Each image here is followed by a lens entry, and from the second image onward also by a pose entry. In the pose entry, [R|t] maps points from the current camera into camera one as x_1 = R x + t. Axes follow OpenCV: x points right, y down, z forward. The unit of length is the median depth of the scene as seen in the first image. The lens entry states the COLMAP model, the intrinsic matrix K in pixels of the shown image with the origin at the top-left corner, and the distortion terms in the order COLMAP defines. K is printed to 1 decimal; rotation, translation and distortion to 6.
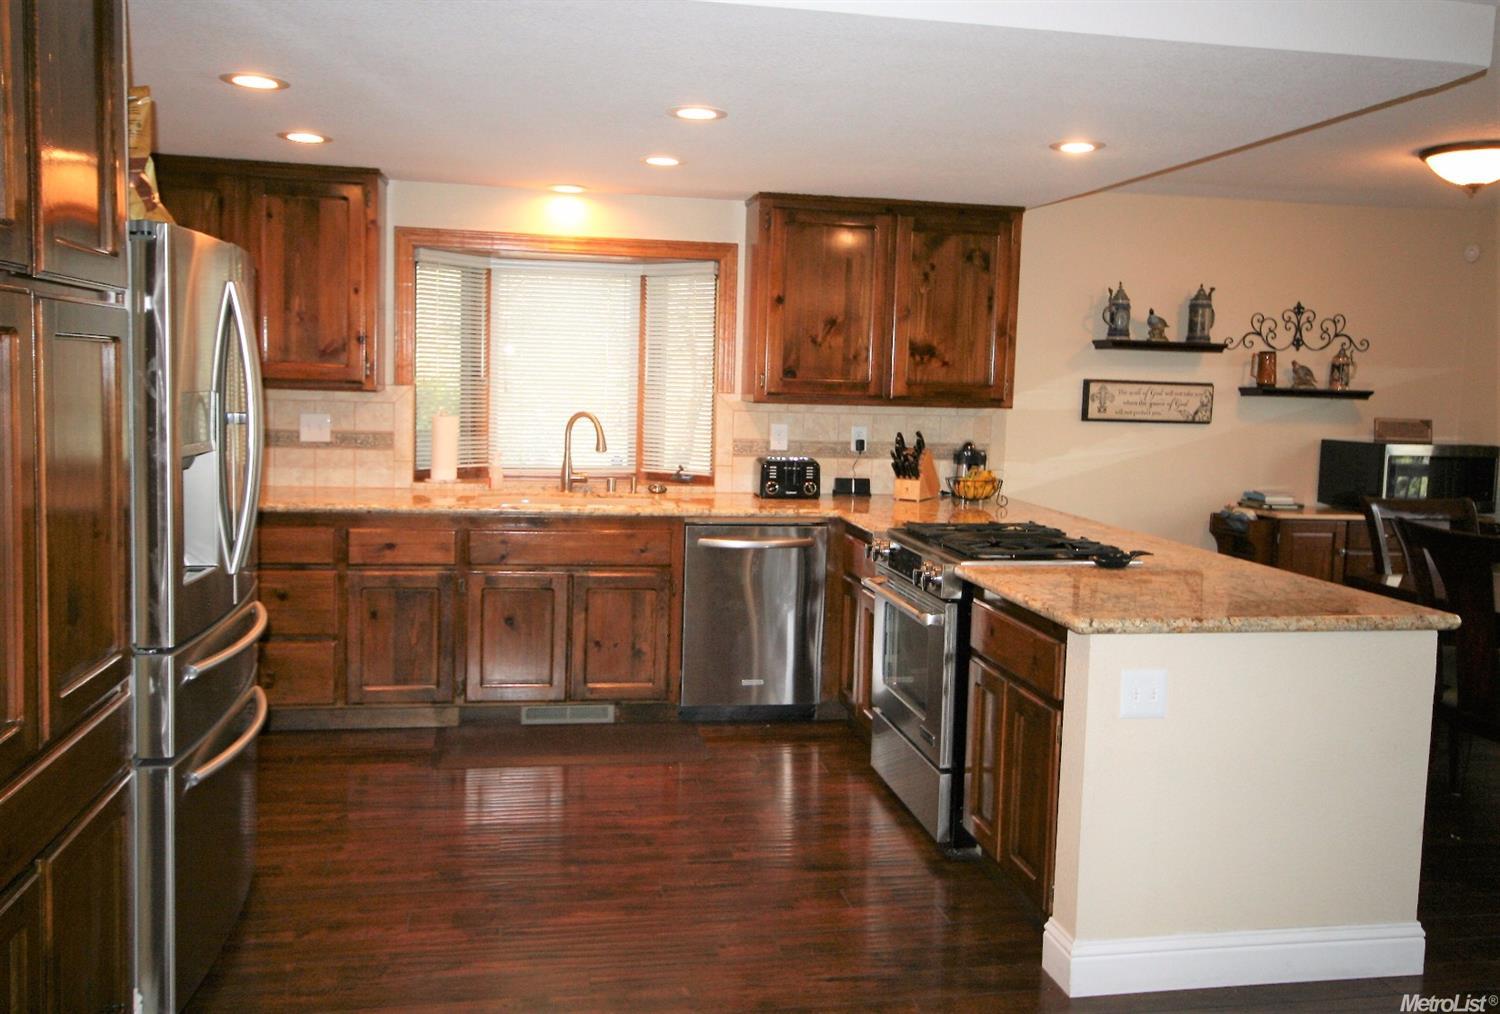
lens RADIAL K [[1141.2, 0, 747.9], [0, 1141.2, 468.5], [0, 0, 1]] dist [0.004683, 0.058747]
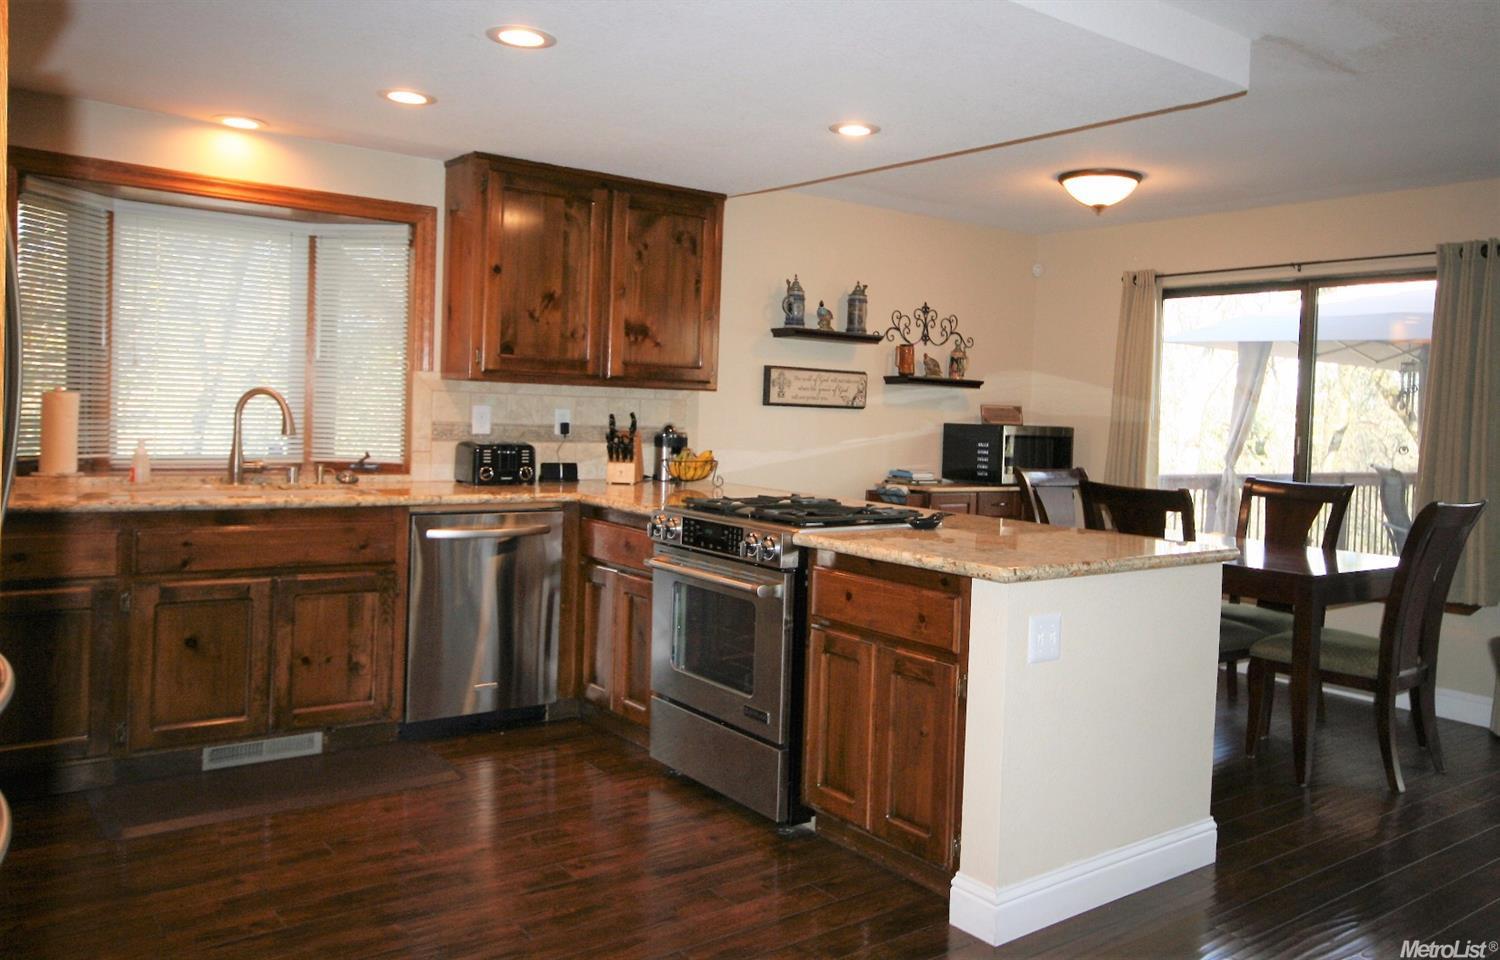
lens RADIAL K [[1105.7, 0, 753.3], [0, 1105.7, 440.3], [0, 0, 1]] dist [0.001350, 0.067740]
pose [[0.899762, -0.009632, 0.436274, -0.171146], [0.024031, 0.999333, -0.027498, 0.019645], [-0.435718, 0.035226, 0.899394, 0.103609]]
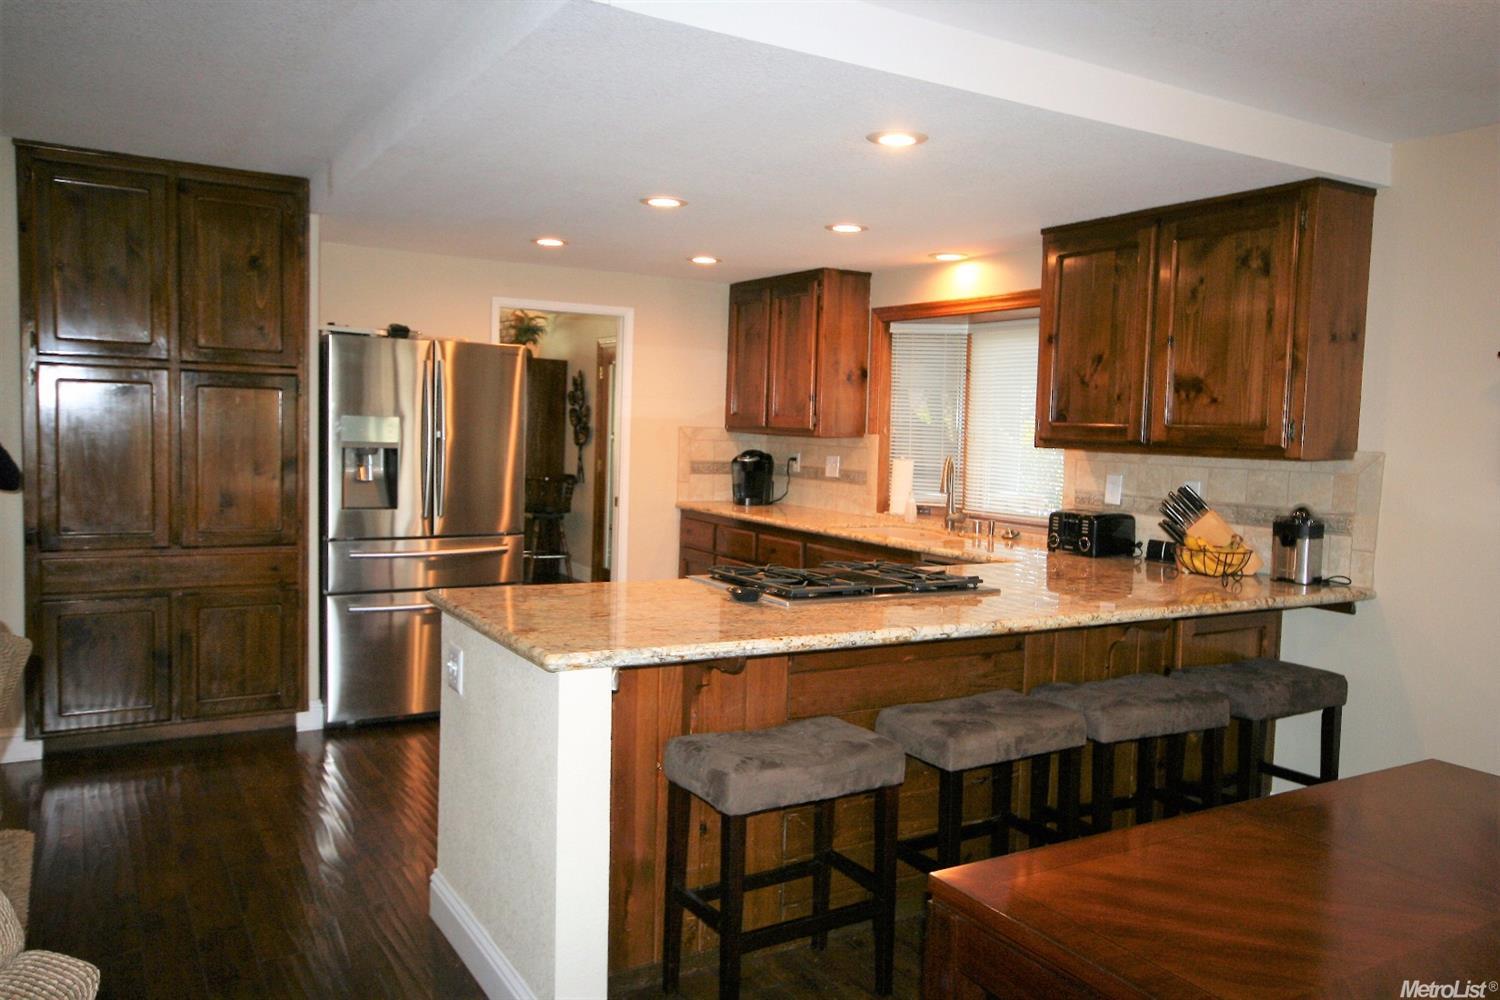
lens RADIAL K [[1136.2, 0, 750.0], [0, 1136.2, 500.0], [0, 0, 1]] dist [0.003862, 0.000806]
pose [[0.348157, 0.044519, -0.936379, 0.793393], [-0.094613, 0.995440, 0.012148, -0.003230], [0.932649, 0.084364, 0.350781, 0.433784]]
